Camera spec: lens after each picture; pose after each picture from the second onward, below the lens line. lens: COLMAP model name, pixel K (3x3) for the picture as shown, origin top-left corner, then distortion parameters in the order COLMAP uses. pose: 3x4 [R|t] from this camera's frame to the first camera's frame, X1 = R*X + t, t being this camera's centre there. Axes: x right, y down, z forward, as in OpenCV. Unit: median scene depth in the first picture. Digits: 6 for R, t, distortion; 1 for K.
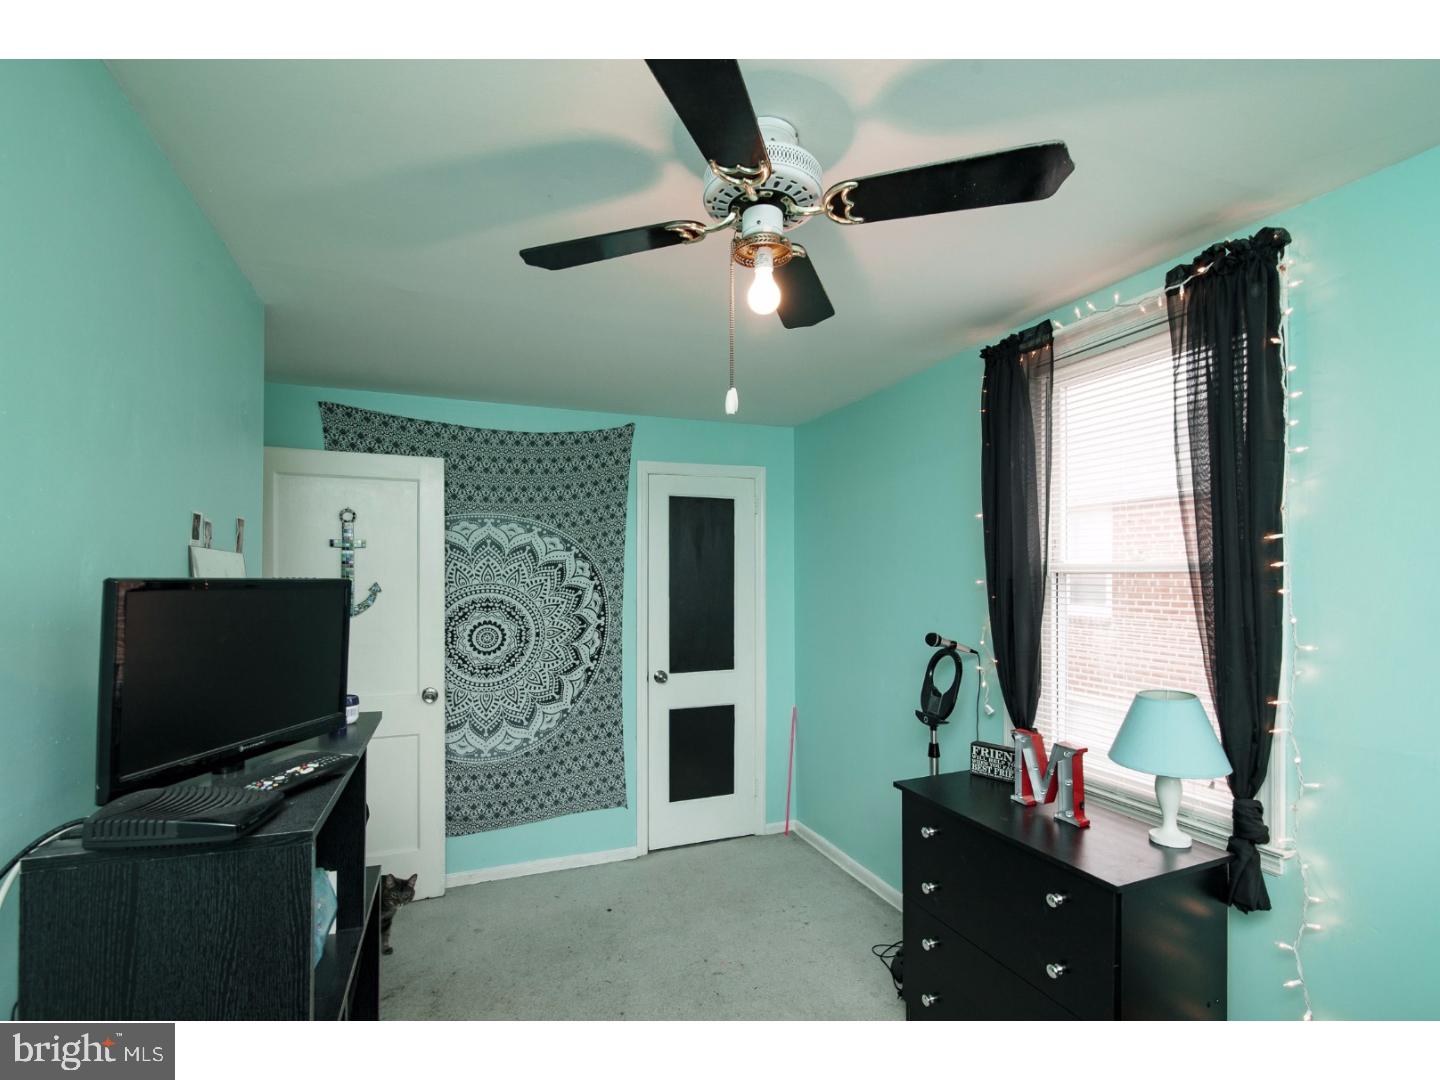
lens RADIAL K [[662.7, 0, 724.2], [0, 662.7, 550.8], [0, 0, 1]] dist [-0.010504, 0.001506]
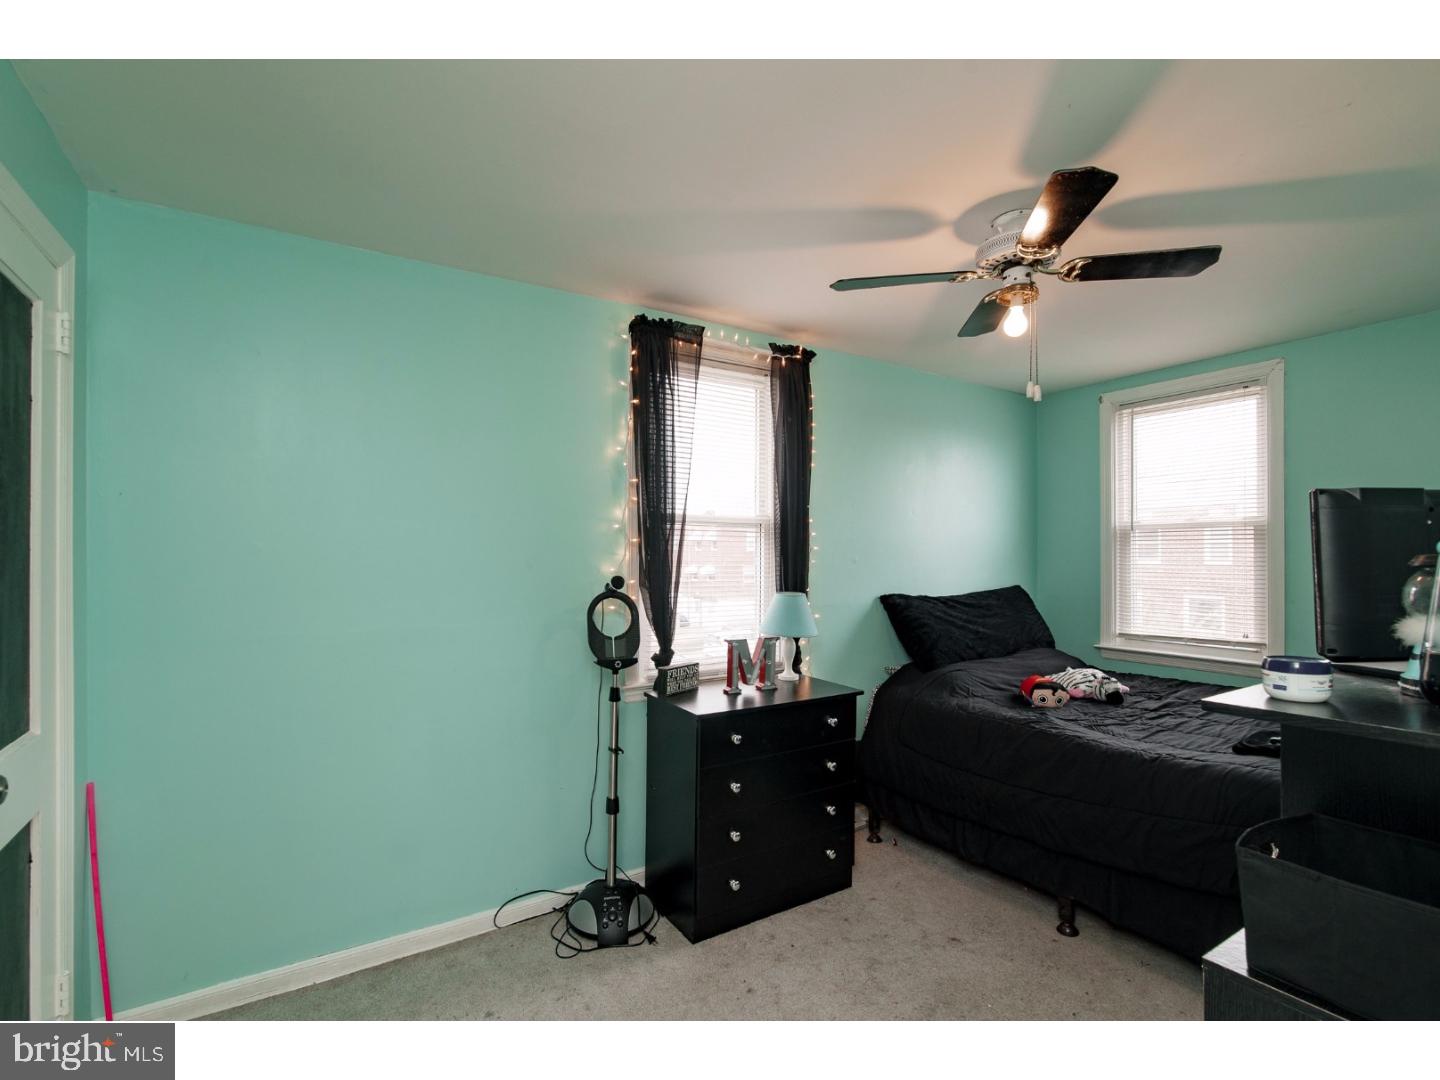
lens RADIAL K [[662.7, 0, 724.2], [0, 662.7, 550.8], [0, 0, 1]] dist [-0.010504, 0.001506]
pose [[-0.179868, 0.011082, 0.983628, -0.821879], [-0.028567, 0.999456, -0.016485, 0.114652], [-0.983276, -0.031064, -0.179453, 1.235075]]
